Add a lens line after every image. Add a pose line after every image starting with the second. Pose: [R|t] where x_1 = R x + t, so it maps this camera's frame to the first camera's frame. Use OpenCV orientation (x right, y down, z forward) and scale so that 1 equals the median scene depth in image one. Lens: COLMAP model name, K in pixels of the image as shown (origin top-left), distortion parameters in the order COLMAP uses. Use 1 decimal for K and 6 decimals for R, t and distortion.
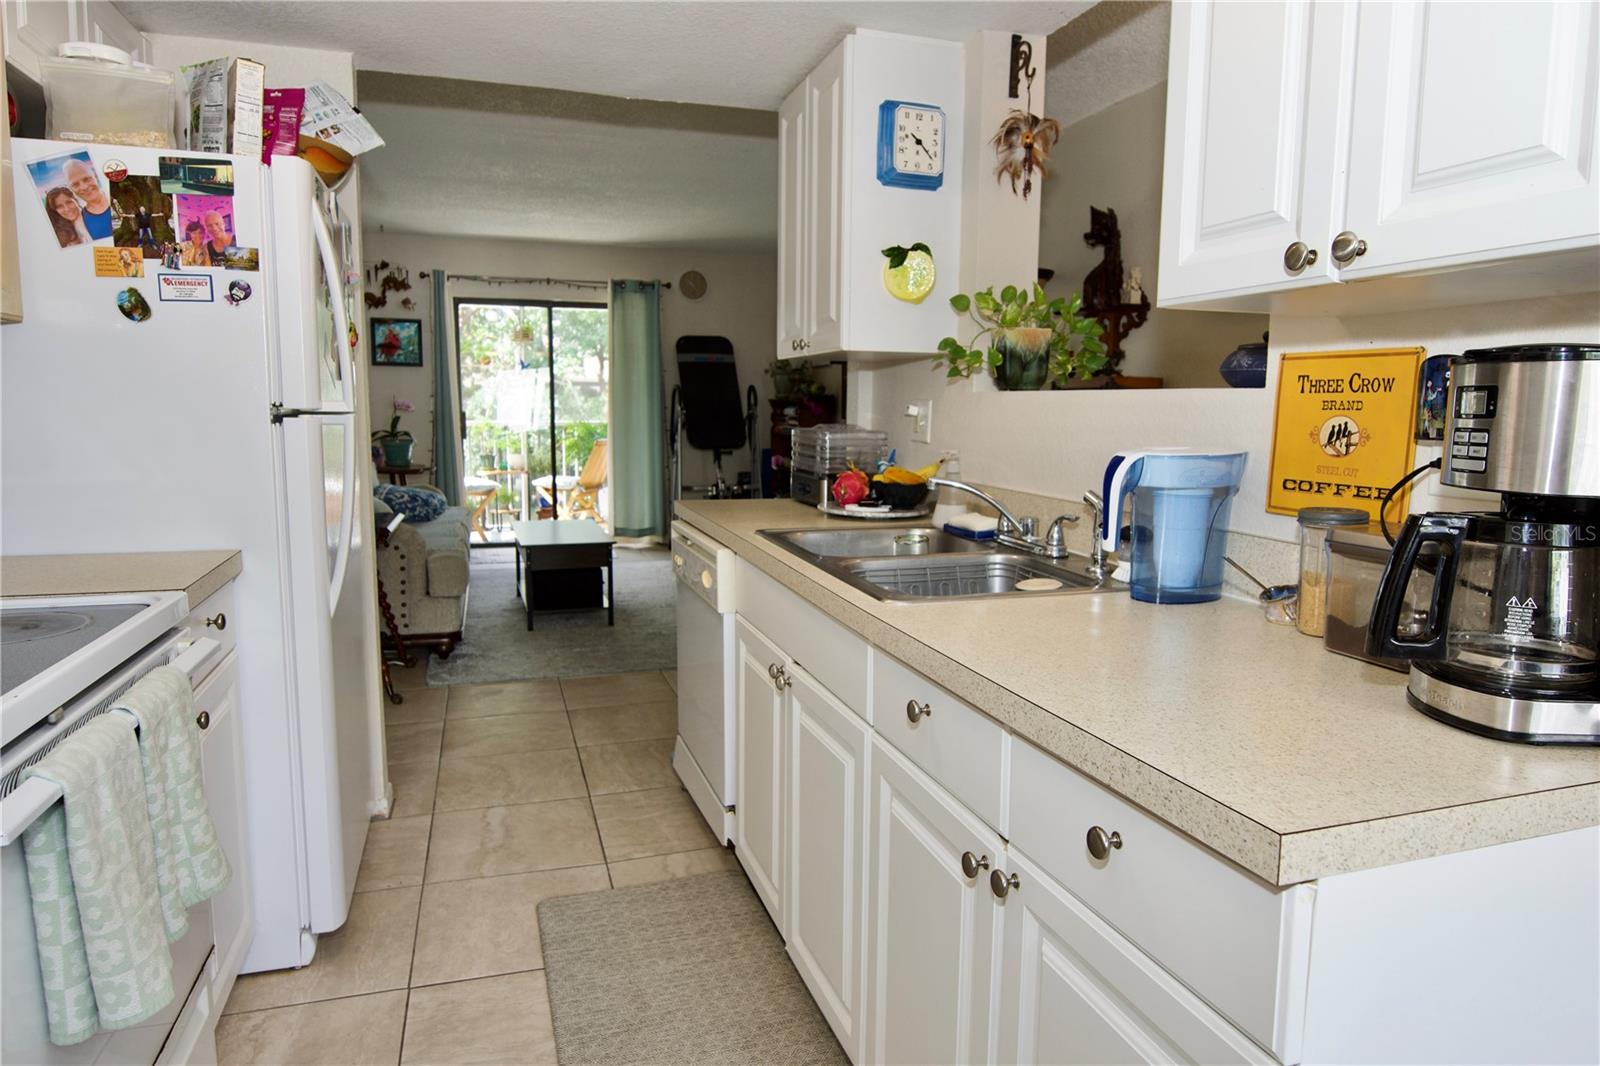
lens RADIAL K [[975.3, 0, 810.2], [0, 975.3, 525.3], [0, 0, 1]] dist [-0.013239, -0.003915]
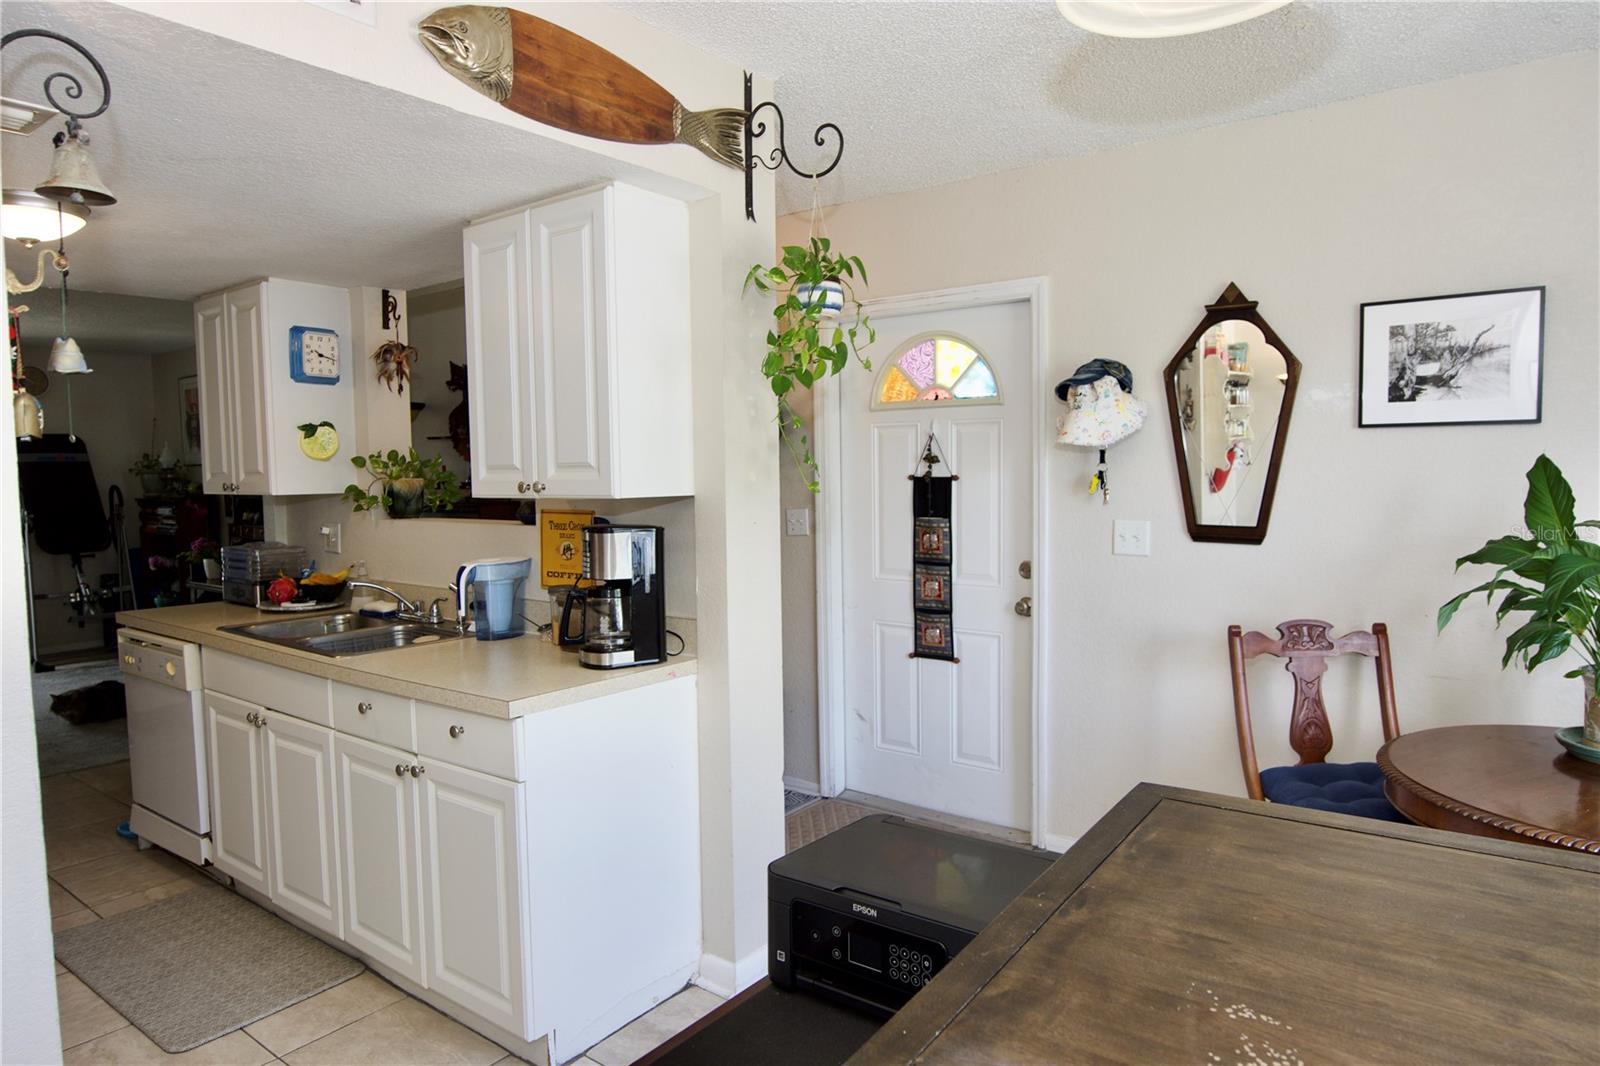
lens RADIAL K [[975.3, 0, 813.8], [0, 975.3, 532.9], [0, 0, 1]] dist [-0.013239, -0.003915]
pose [[0.820063, -0.059414, 0.569180, -0.132694], [0.092221, 0.995317, -0.028974, -0.010901], [-0.564793, 0.076251, 0.821702, -0.631446]]
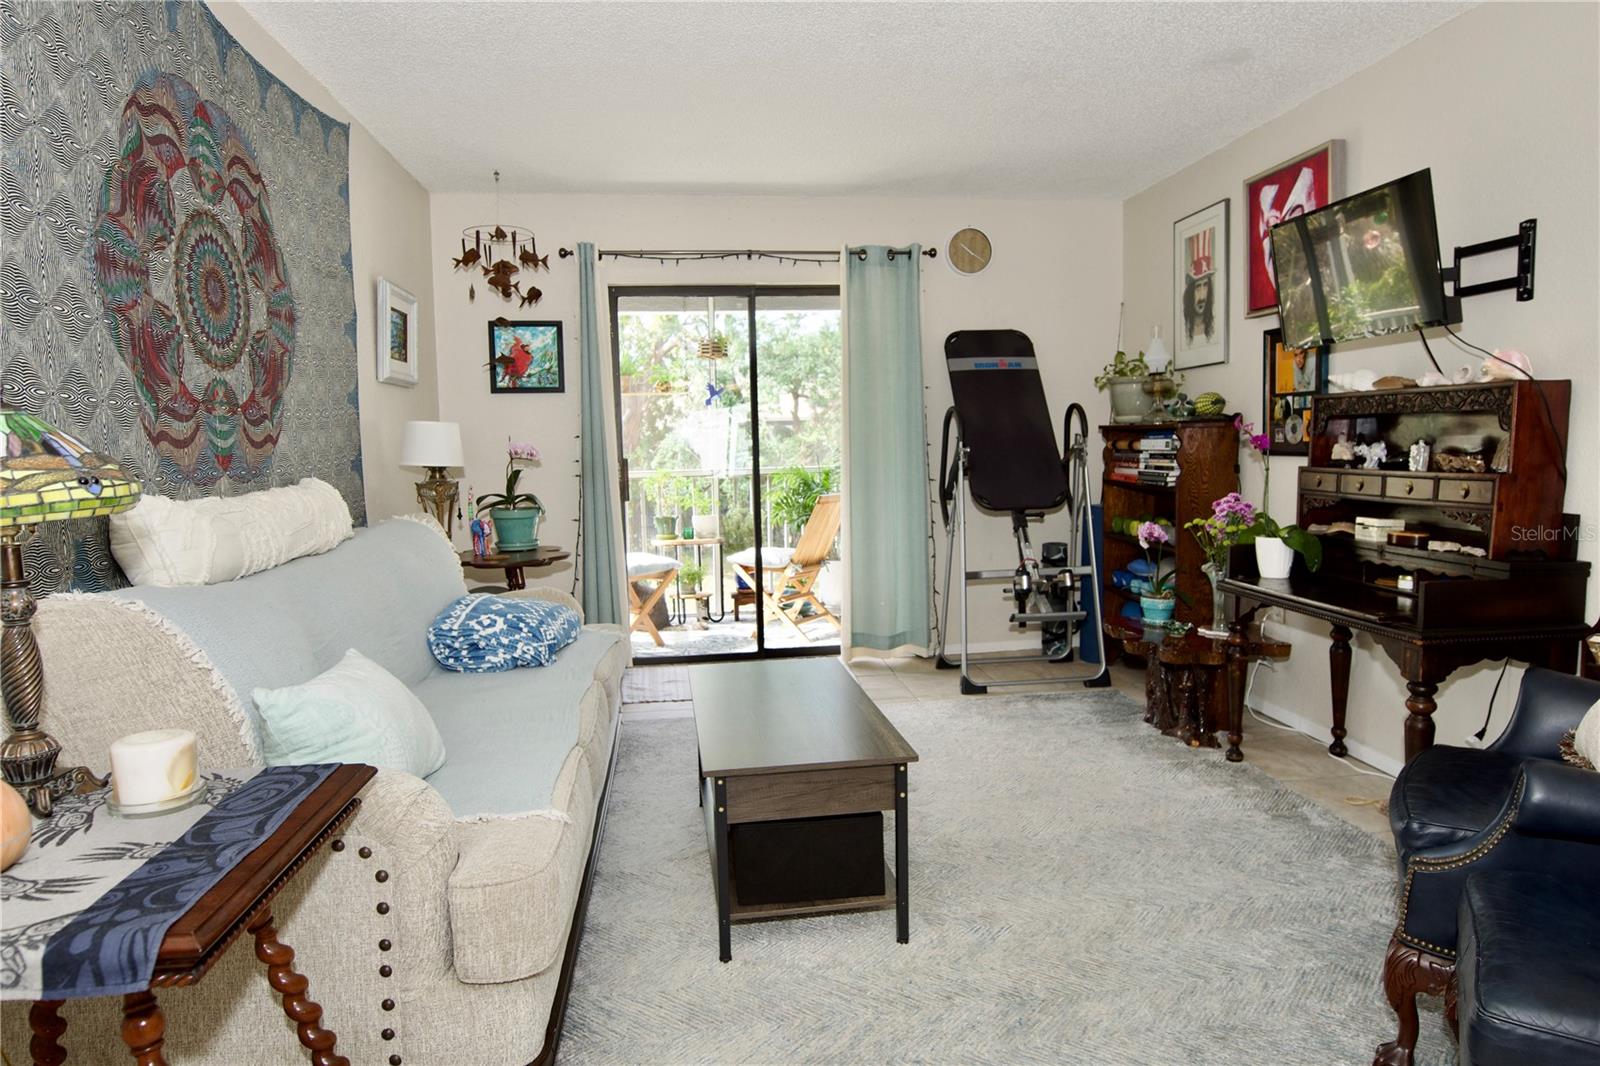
lens RADIAL K [[975.3, 0, 812.3], [0, 975.3, 533.4], [0, 0, 1]] dist [-0.013239, -0.003915]
pose [[0.981956, -0.012596, -0.188691, -0.356454], [0.007183, 0.999543, -0.029347, -0.152637], [0.188975, 0.027462, 0.981598, 1.244030]]
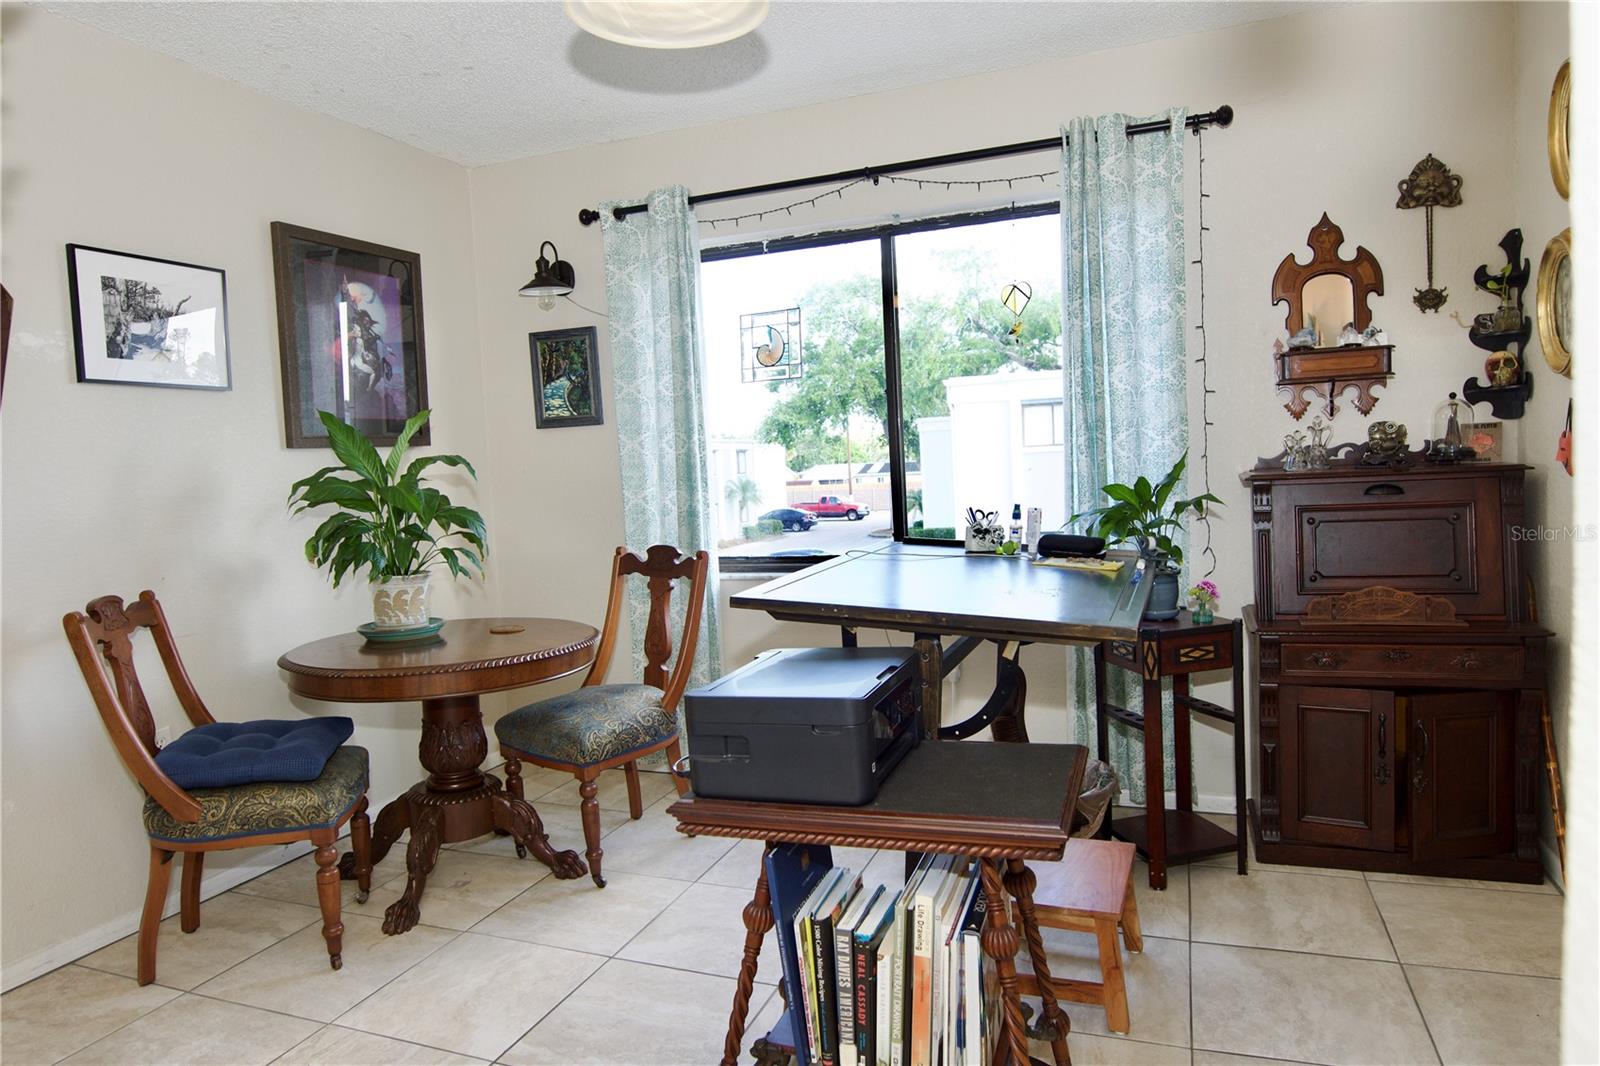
lens RADIAL K [[975.3, 0, 814.8], [0, 975.3, 534.0], [0, 0, 1]] dist [-0.013239, -0.003915]
pose [[-0.778420, -0.017363, 0.627503, -0.198487], [0.117104, 0.978054, 0.172330, -0.037707], [-0.616724, 0.207629, -0.759304, 0.317610]]
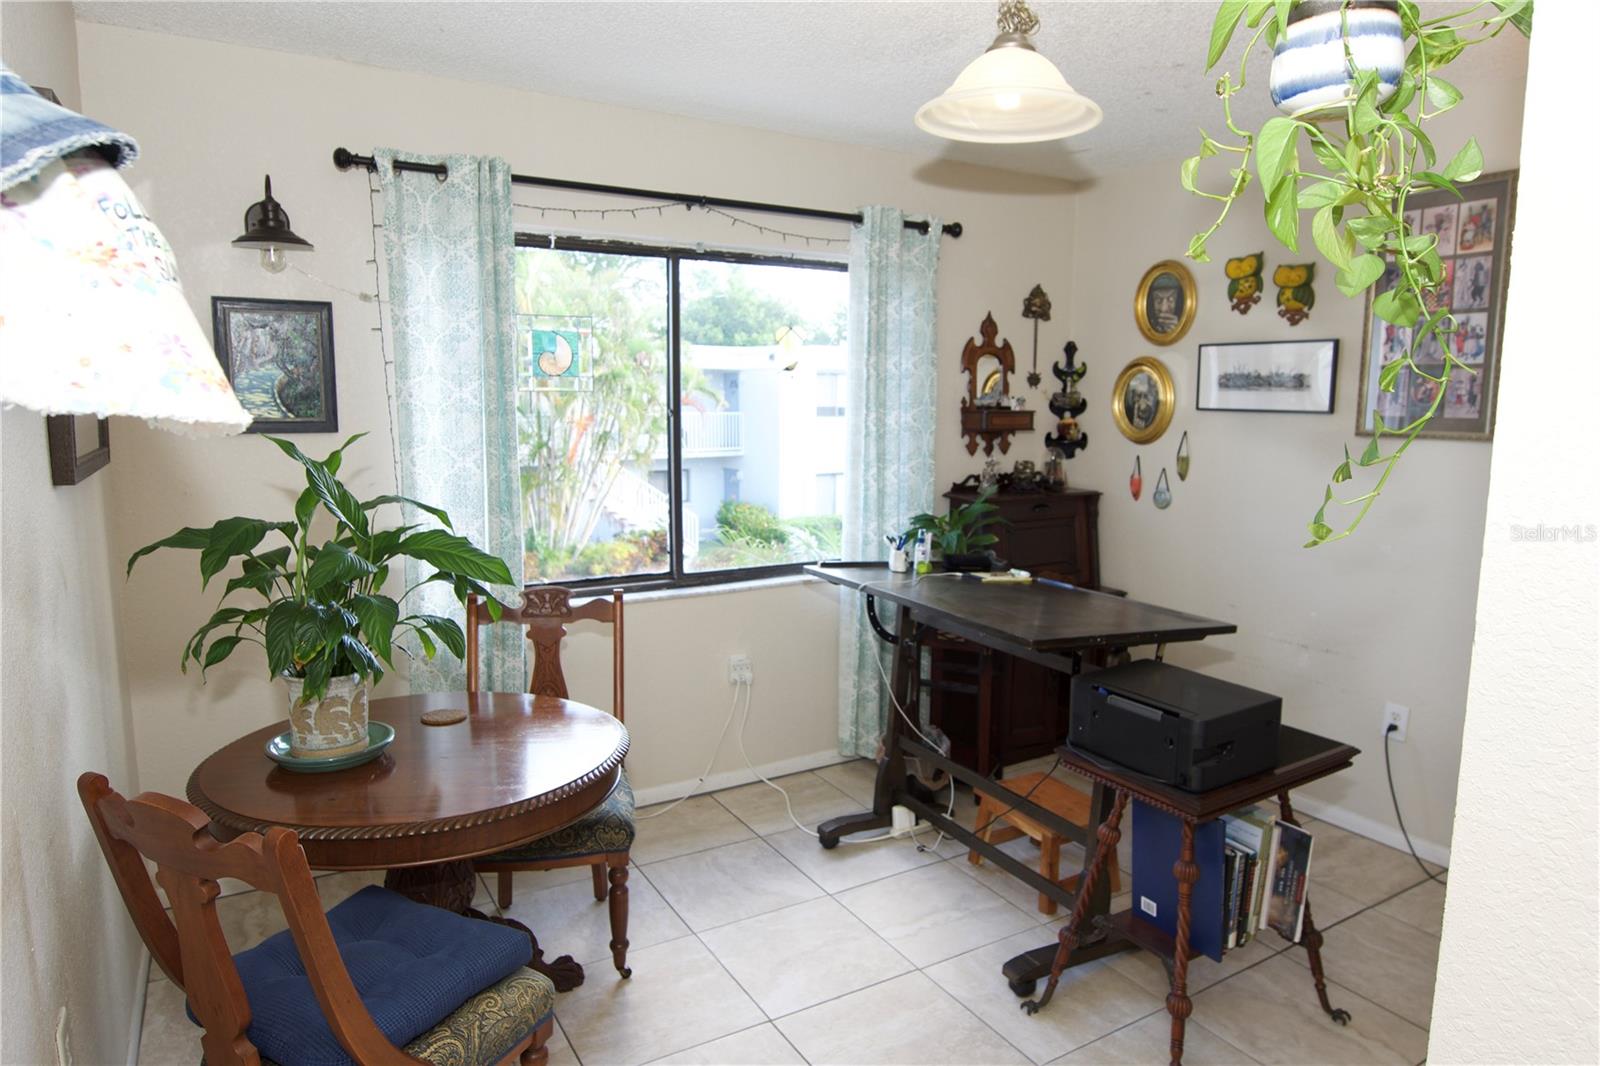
lens RADIAL K [[975.3, 0, 807.3], [0, 975.3, 534.8], [0, 0, 1]] dist [-0.013239, -0.003915]
pose [[-0.975208, 0.015333, -0.220759, 0.797309], [-0.041638, 0.967064, 0.251103, -0.187016], [0.217338, 0.254070, -0.942450, 0.591742]]
